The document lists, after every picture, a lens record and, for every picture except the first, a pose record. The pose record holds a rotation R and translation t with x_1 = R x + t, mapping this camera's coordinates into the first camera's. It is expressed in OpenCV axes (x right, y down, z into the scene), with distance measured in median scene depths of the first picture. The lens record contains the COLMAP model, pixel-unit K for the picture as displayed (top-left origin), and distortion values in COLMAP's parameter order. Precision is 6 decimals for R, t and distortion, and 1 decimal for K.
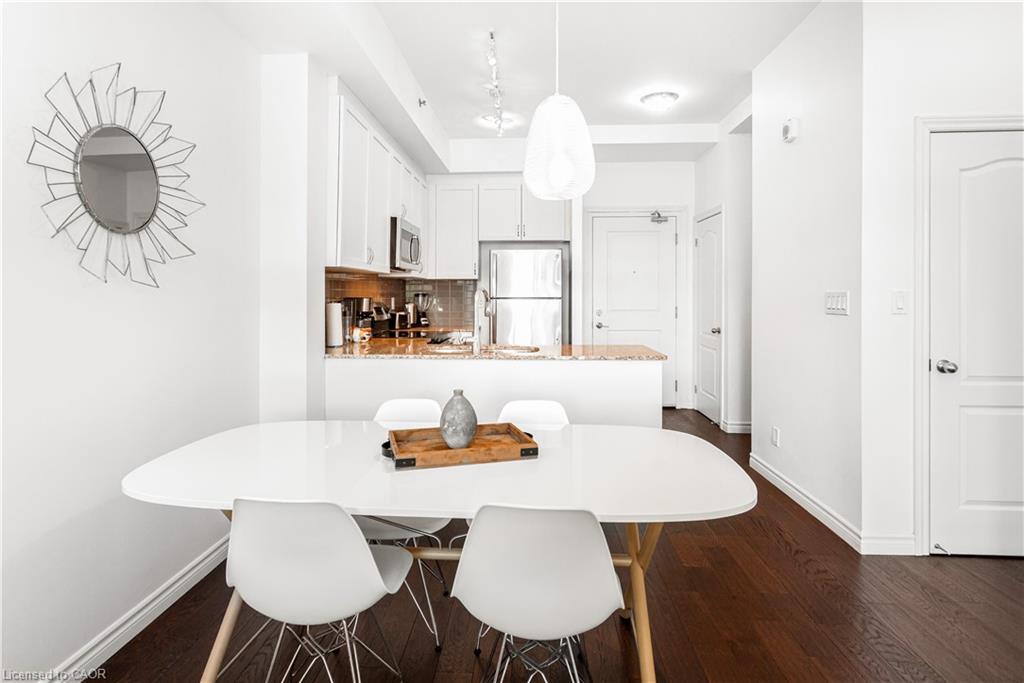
lens RADIAL K [[539.6, 0, 513.9], [0, 539.6, 298.2], [0, 0, 1]] dist [-0.001019, 0.000231]
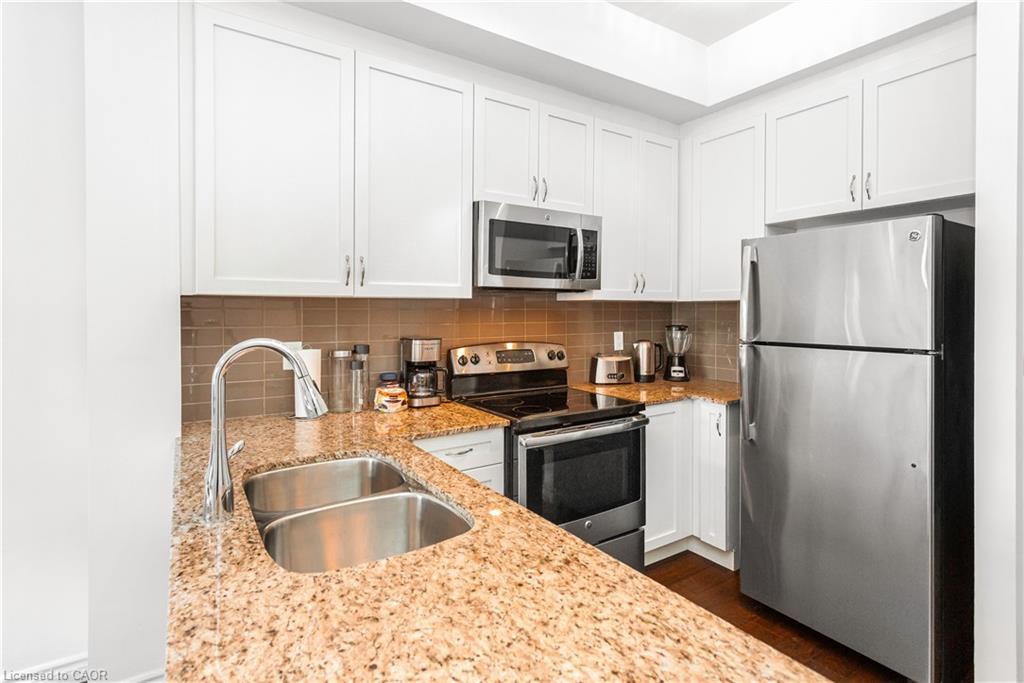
lens RADIAL K [[503.6, 0, 504.6], [0, 503.6, 312.4], [0, 0, 1]] dist [0.002801, 0.001178]
pose [[0.569802, 0.003544, -0.821775, 0.219366], [-0.005709, 0.999984, 0.000355, -0.027146], [0.821762, 0.004489, 0.569813, 0.638217]]
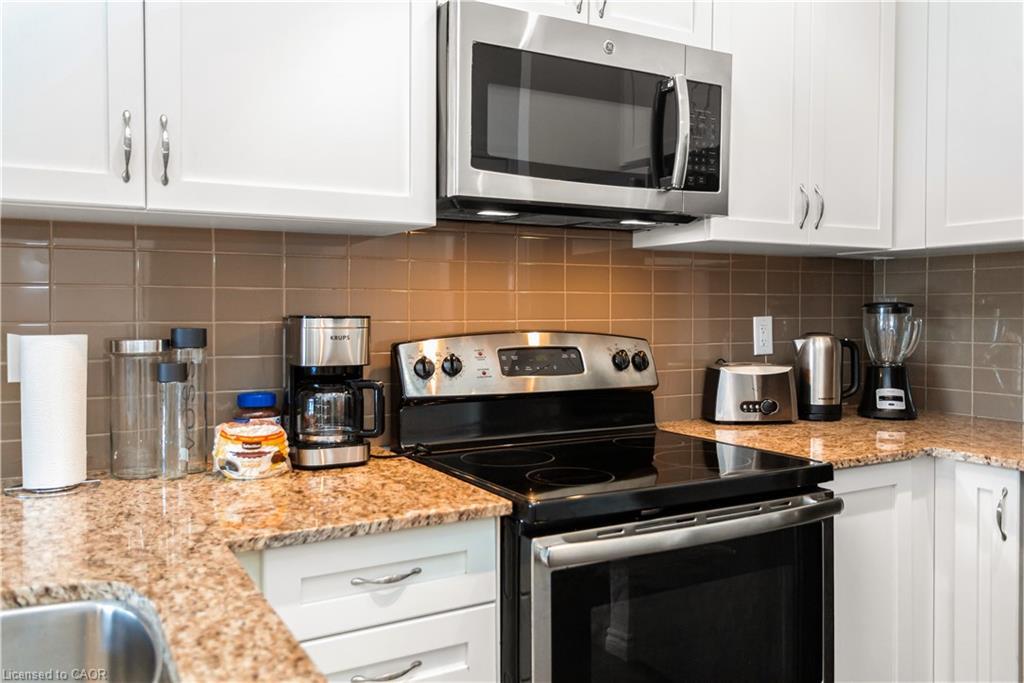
lens RADIAL K [[814.2, 0, 510.7], [0, 814.2, 322.7], [0, 0, 1]] dist [0.013520, 0.001515]
pose [[0.519066, 0.011519, -0.854656, 0.115567], [-0.004991, 0.999933, 0.010445, -0.001666], [0.854719, -0.001156, 0.519089, 0.737261]]
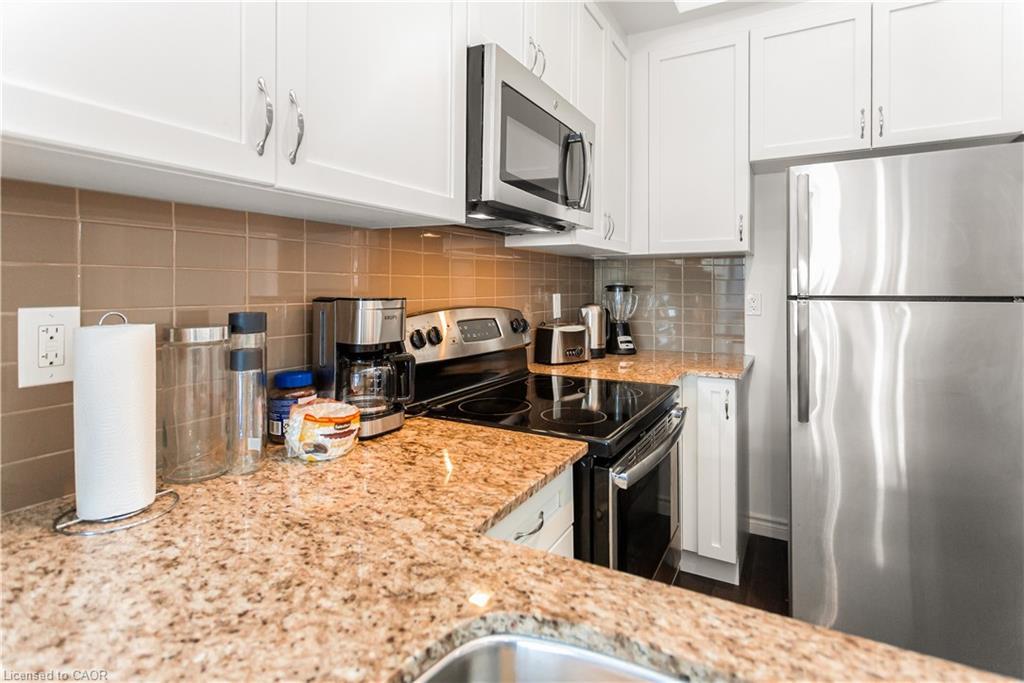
lens RADIAL K [[518.3, 0, 507.7], [0, 518.3, 286.8], [0, 0, 1]] dist [0.001712, 0.001053]
pose [[0.889883, -0.001613, -0.456186, -0.059735], [-0.002078, 0.999969, -0.007588, -0.004333], [0.456184, 0.007701, 0.889852, 0.657742]]
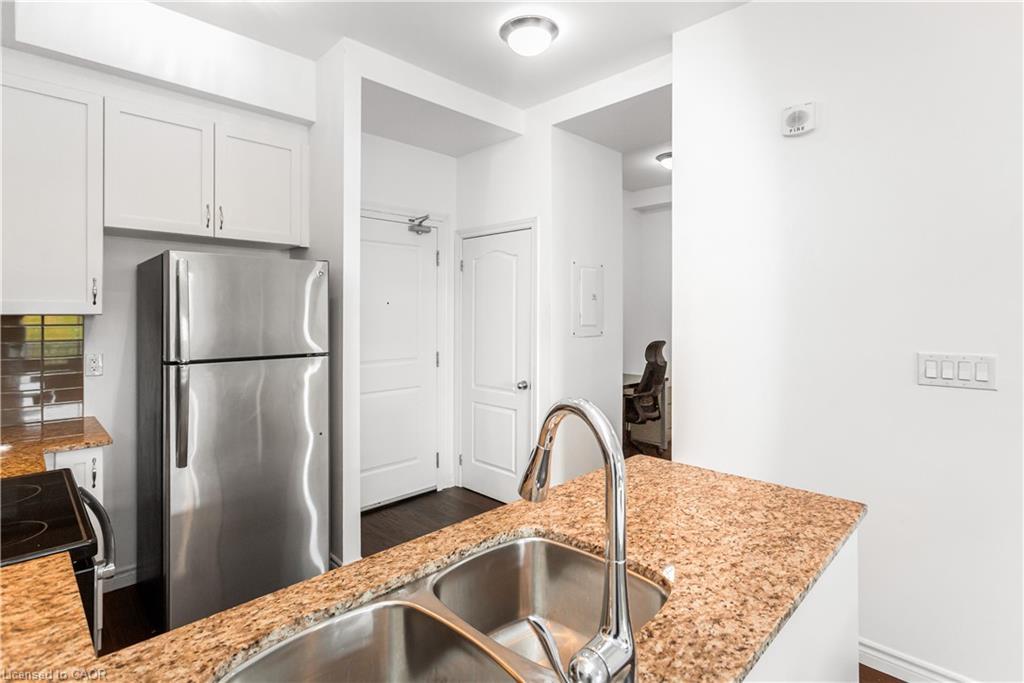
lens RADIAL K [[503.6, 0, 504.6], [0, 503.6, 312.4], [0, 0, 1]] dist [0.002801, 0.001178]
pose [[0.686967, 0.003089, 0.726682, -0.165492], [0.005503, 0.999940, -0.009452, -0.038253], [-0.726668, 0.010492, 0.686908, 0.589587]]
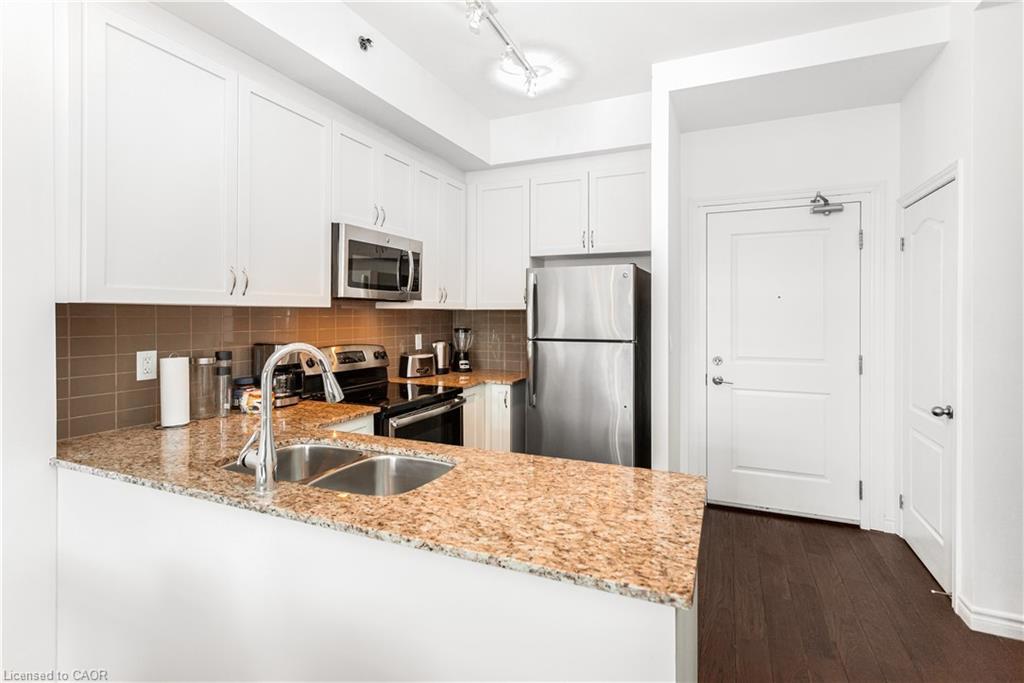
lens RADIAL K [[495.7, 0, 510.0], [0, 495.7, 317.2], [0, 0, 1]] dist [0.001752, 0.000945]
pose [[0.928625, 0.004181, -0.370995, 0.185900], [-0.005010, 0.999987, -0.001271, -0.029405], [0.370985, 0.003039, 0.928634, 0.453098]]
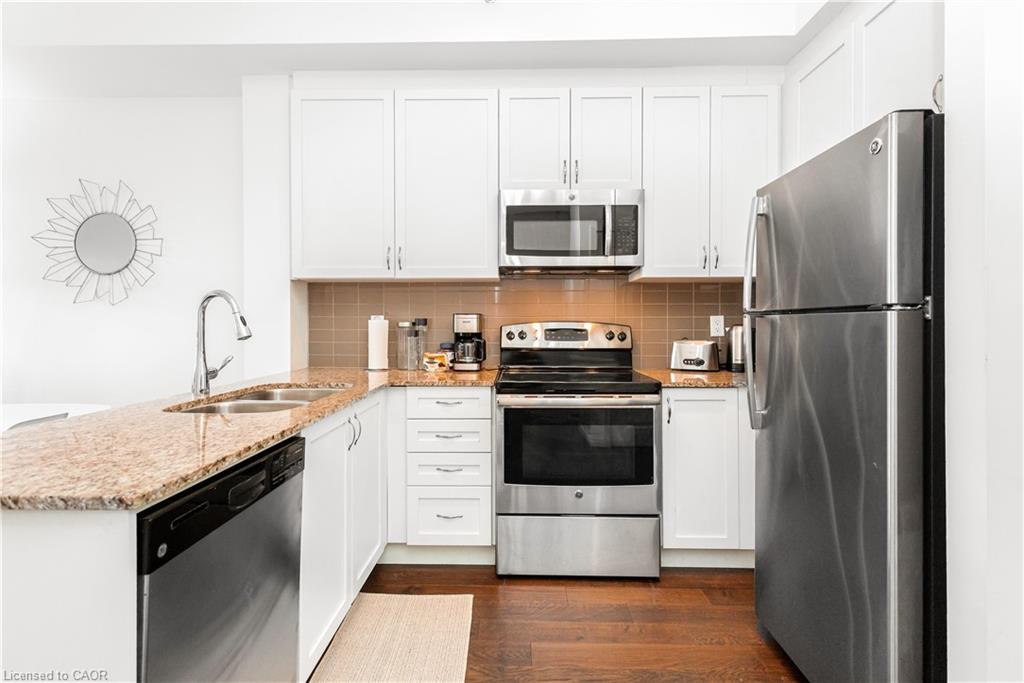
lens RADIAL K [[503.6, 0, 504.6], [0, 503.6, 312.4], [0, 0, 1]] dist [0.002801, 0.001178]
pose [[0.006433, -0.020662, -0.999766, 0.353650], [-0.007871, 0.999754, -0.020712, 0.009754], [0.999948, 0.008002, 0.006269, 0.898166]]
